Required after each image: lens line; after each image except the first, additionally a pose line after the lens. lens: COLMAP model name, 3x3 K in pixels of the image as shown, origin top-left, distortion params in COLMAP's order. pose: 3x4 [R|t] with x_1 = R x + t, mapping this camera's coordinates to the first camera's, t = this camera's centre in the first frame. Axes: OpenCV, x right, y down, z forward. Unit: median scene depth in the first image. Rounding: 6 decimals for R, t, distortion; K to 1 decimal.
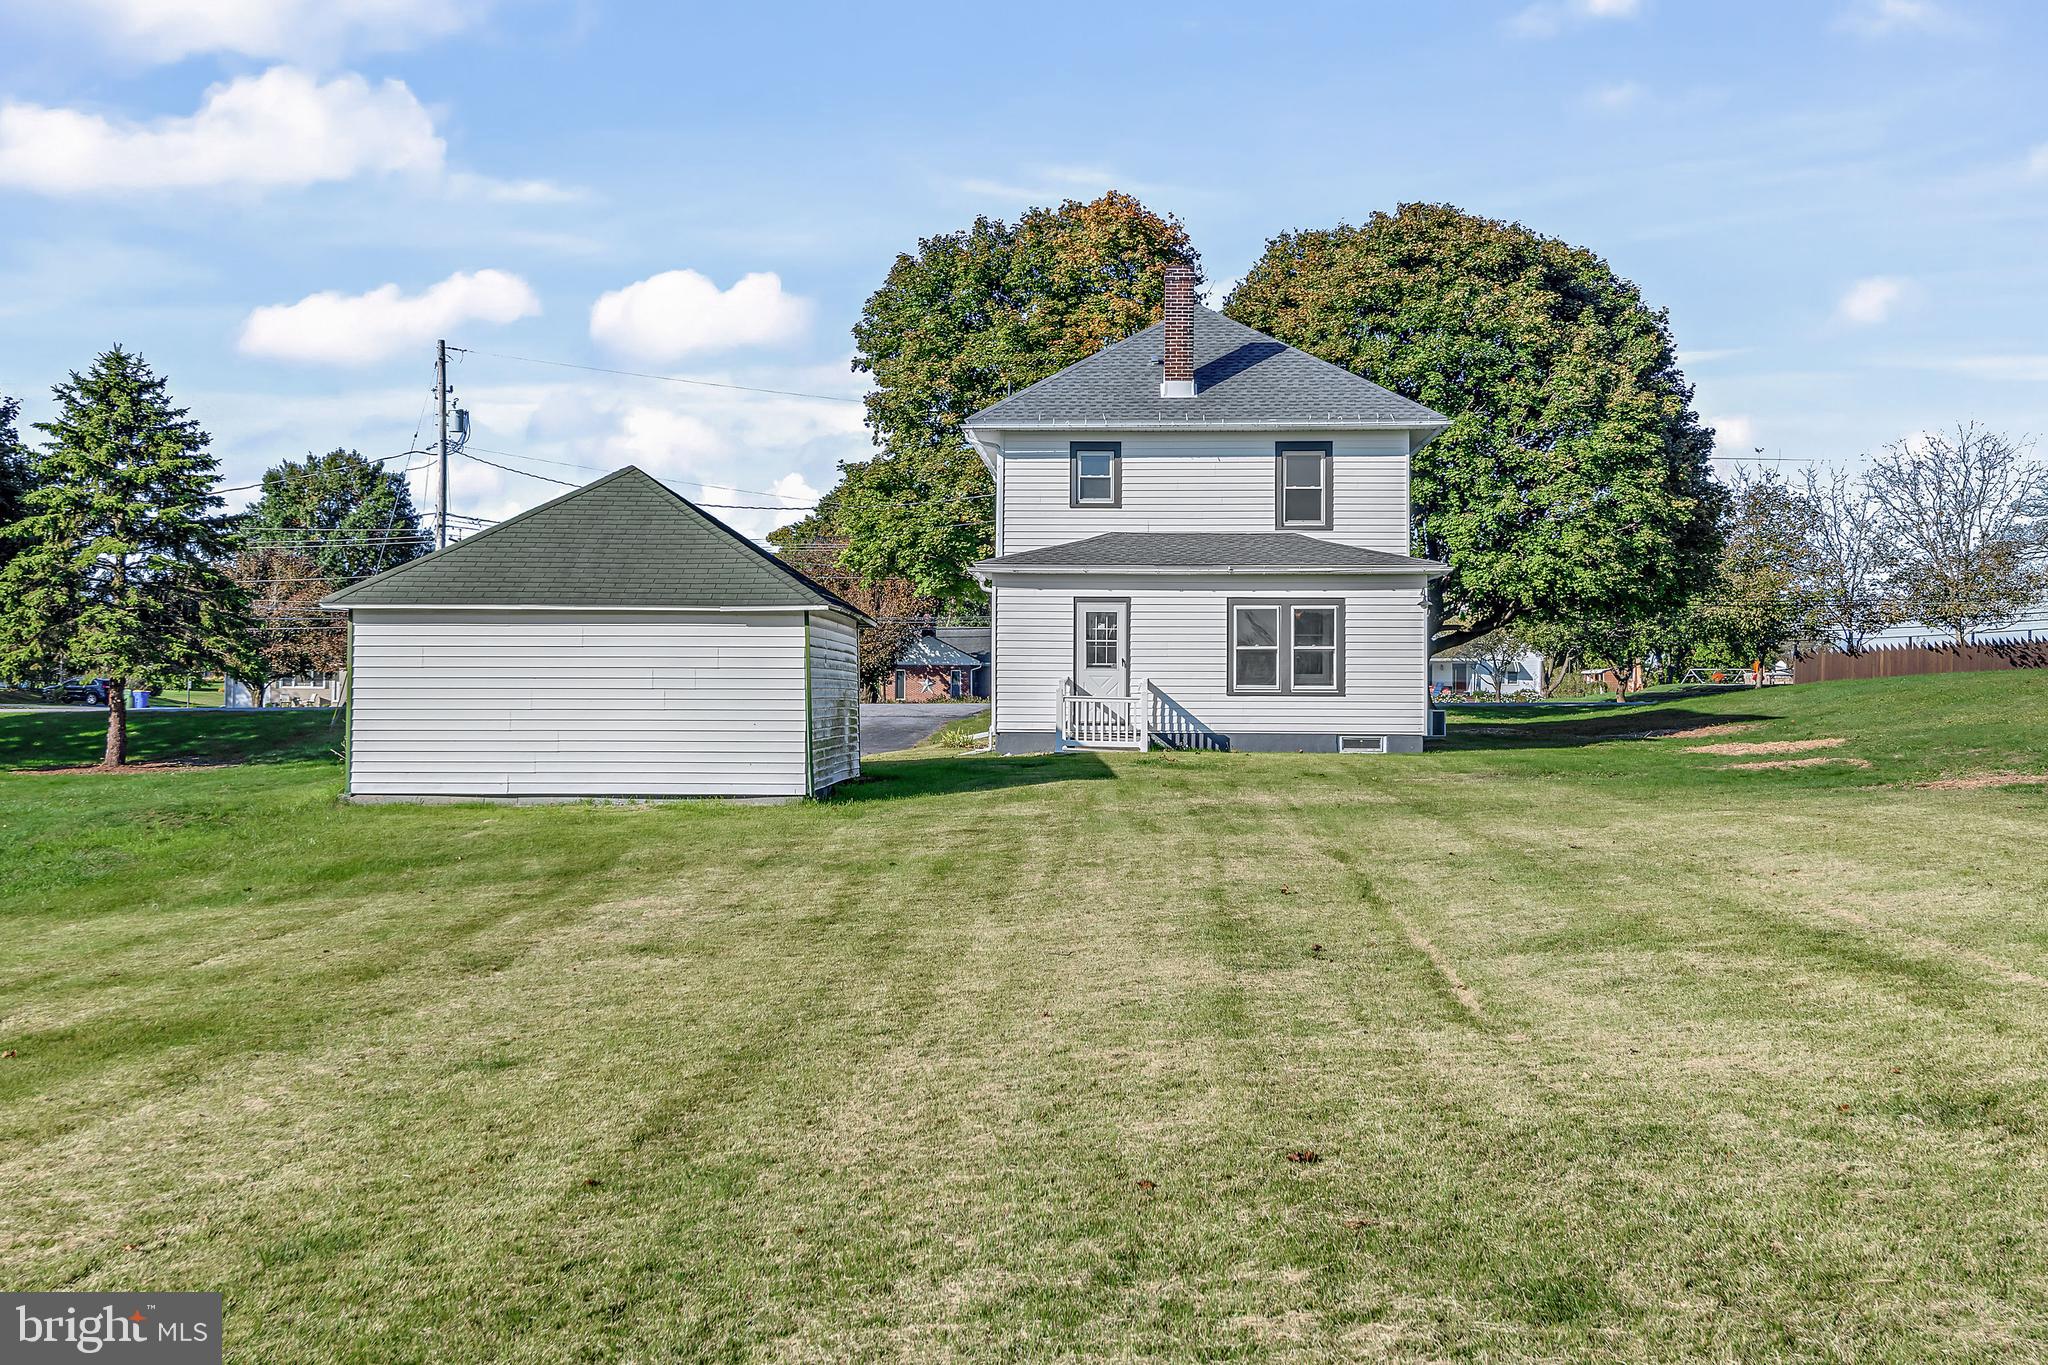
lens RADIAL K [[2013.4, 0, 1024.7], [0, 2013.4, 683.3], [0, 0, 1]] dist [0.027257, 0.000000]
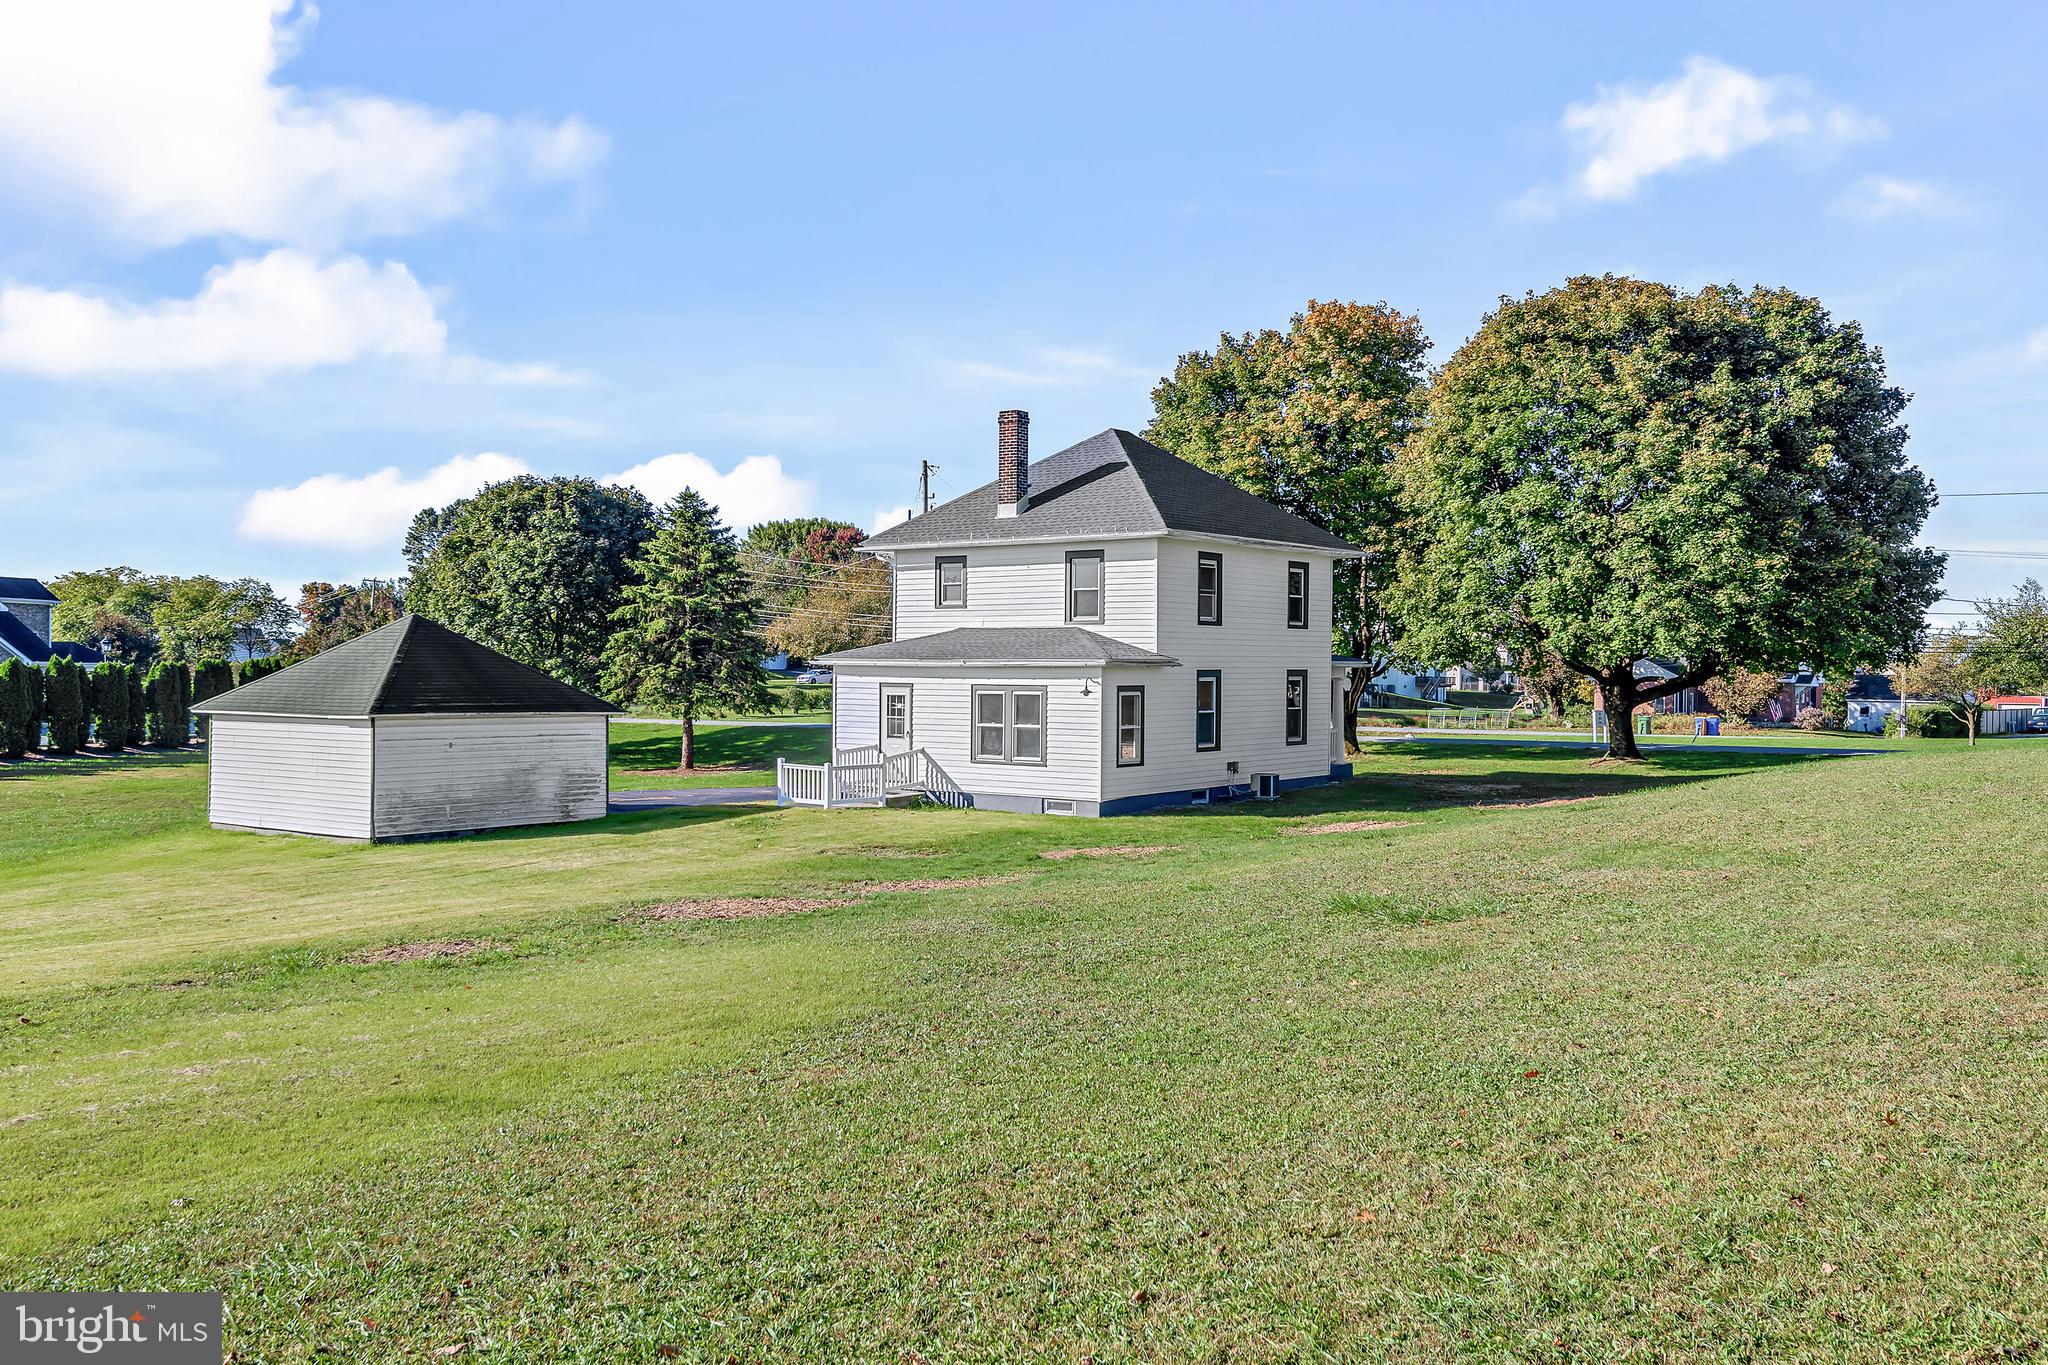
lens RADIAL K [[1727.1, 0, 1023.3], [0, 1727.1, 674.9], [0, 0, 1]] dist [0.058370, -0.000406]
pose [[0.818280, 0.004974, -0.574799, 0.699958], [-0.002567, 0.999984, 0.004999, -0.050847], [0.574815, -0.002615, 0.818279, 0.135768]]
